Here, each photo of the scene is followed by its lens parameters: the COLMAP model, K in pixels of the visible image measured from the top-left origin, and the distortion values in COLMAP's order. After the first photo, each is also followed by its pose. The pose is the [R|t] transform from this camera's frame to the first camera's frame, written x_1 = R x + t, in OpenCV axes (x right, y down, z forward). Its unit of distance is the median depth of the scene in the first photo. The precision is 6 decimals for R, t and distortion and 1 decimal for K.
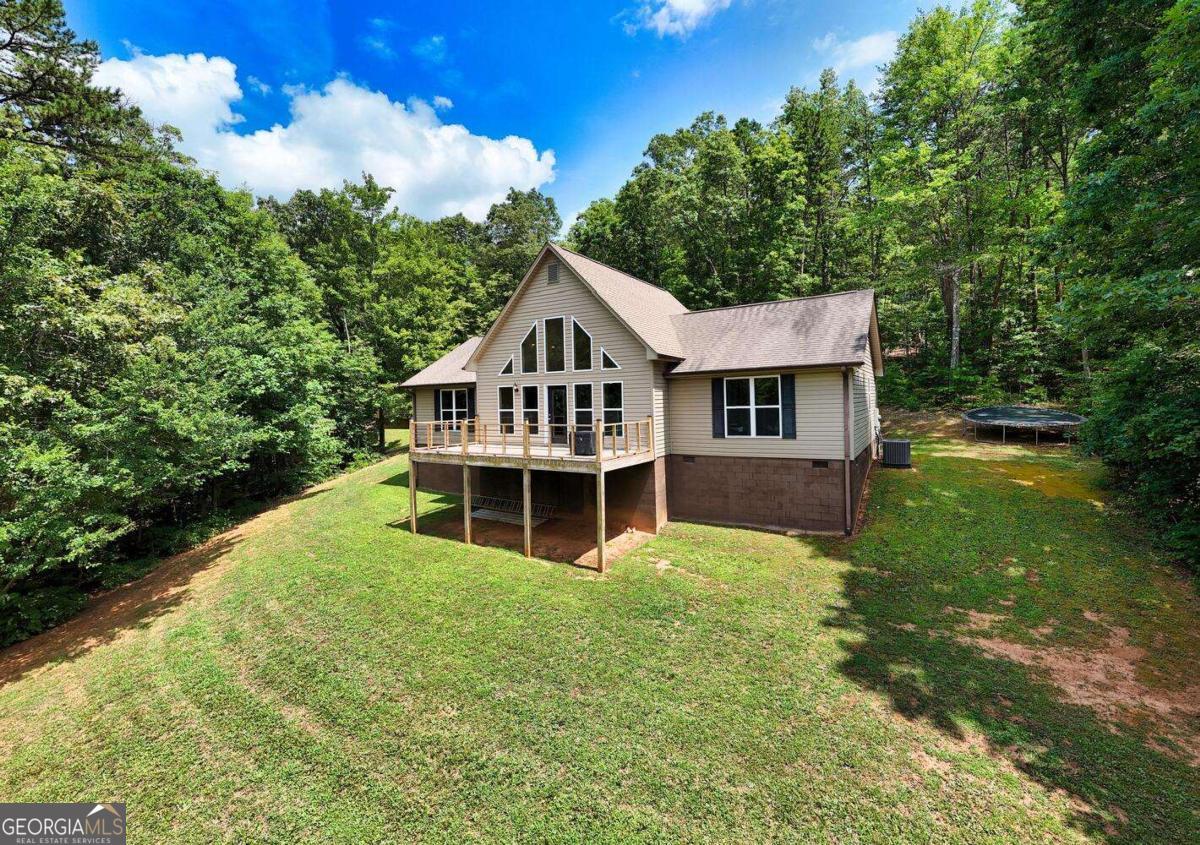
lens RADIAL K [[500.7, 0, 597.2], [0, 500.7, 401.8], [0, 0, 1]] dist [0.003015, 0.000221]
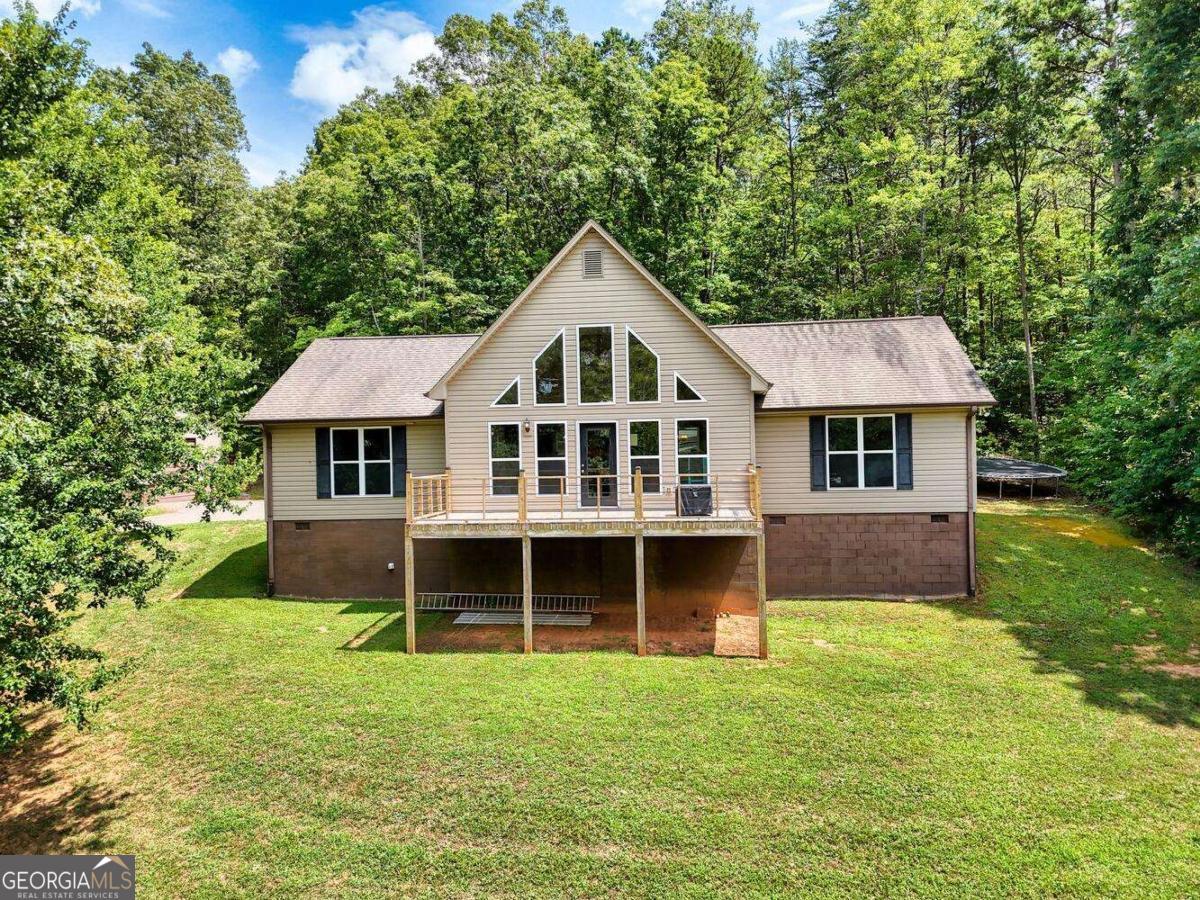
lens RADIAL K [[873.4, 0, 600.0], [0, 873.4, 450.0], [0, 0, 1]] dist [0.046088, -0.048654]
pose [[0.902041, 0.003308, 0.431639, -0.669501], [0.002015, 0.999927, -0.011873, 0.021820], [-0.431647, 0.011579, 0.901968, -0.106650]]
